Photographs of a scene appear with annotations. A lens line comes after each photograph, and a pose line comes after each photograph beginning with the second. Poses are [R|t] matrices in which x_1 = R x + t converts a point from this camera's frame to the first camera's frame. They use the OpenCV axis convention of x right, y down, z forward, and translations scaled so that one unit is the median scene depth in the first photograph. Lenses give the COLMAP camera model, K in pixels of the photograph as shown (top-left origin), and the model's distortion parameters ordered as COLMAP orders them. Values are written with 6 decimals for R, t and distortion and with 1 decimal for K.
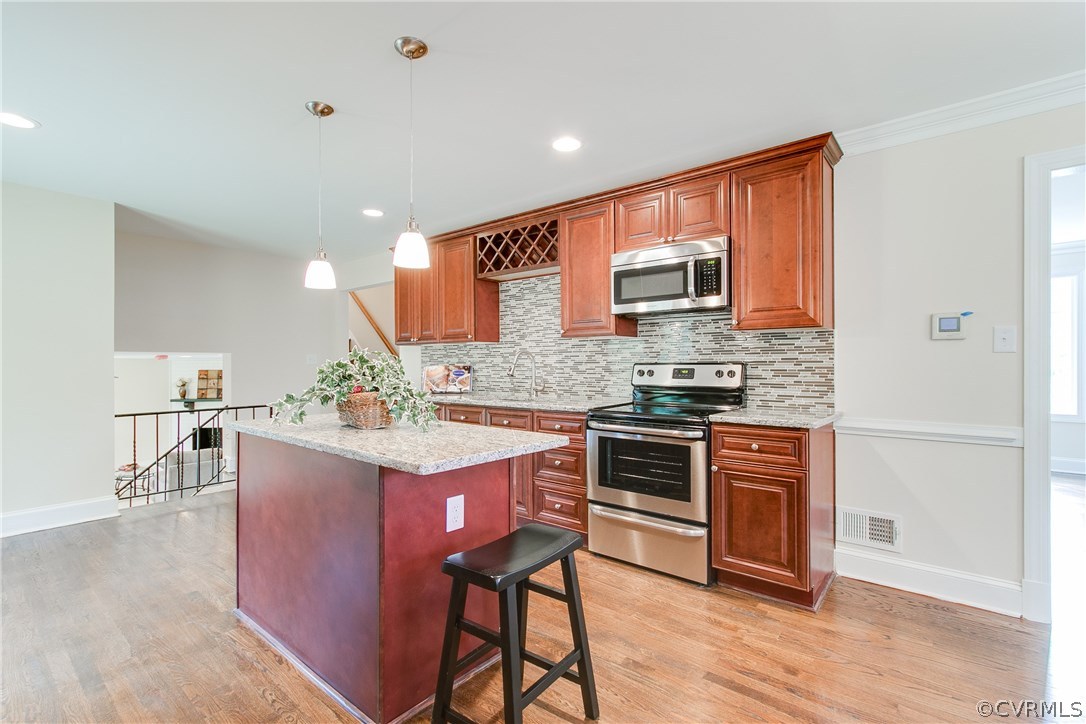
lens RADIAL K [[498.3, 0, 543.0], [0, 498.3, 362.0], [0, 0, 1]] dist [0.001040, 0.000359]
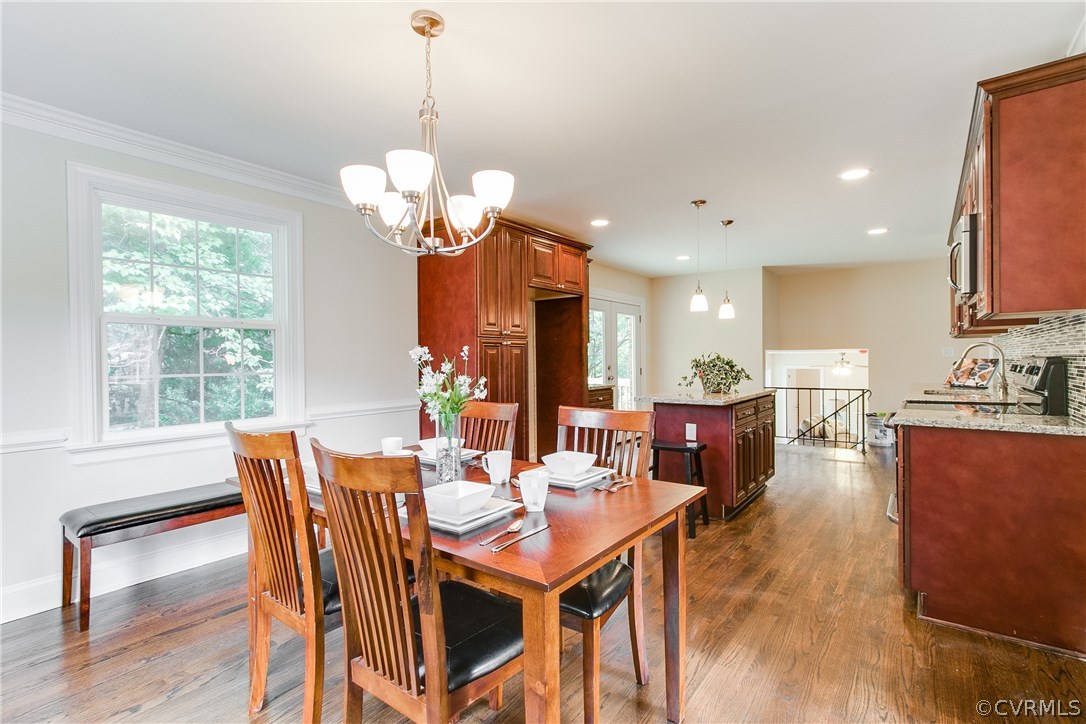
lens RADIAL K [[498.3, 0, 543.0], [0, 498.3, 362.0], [0, 0, 1]] dist [0.001040, 0.000359]
pose [[0.044901, 0.010879, -0.998932, 0.851379], [0.011265, 0.999872, 0.011395, -0.008422], [0.998928, -0.011765, 0.044773, 0.134442]]
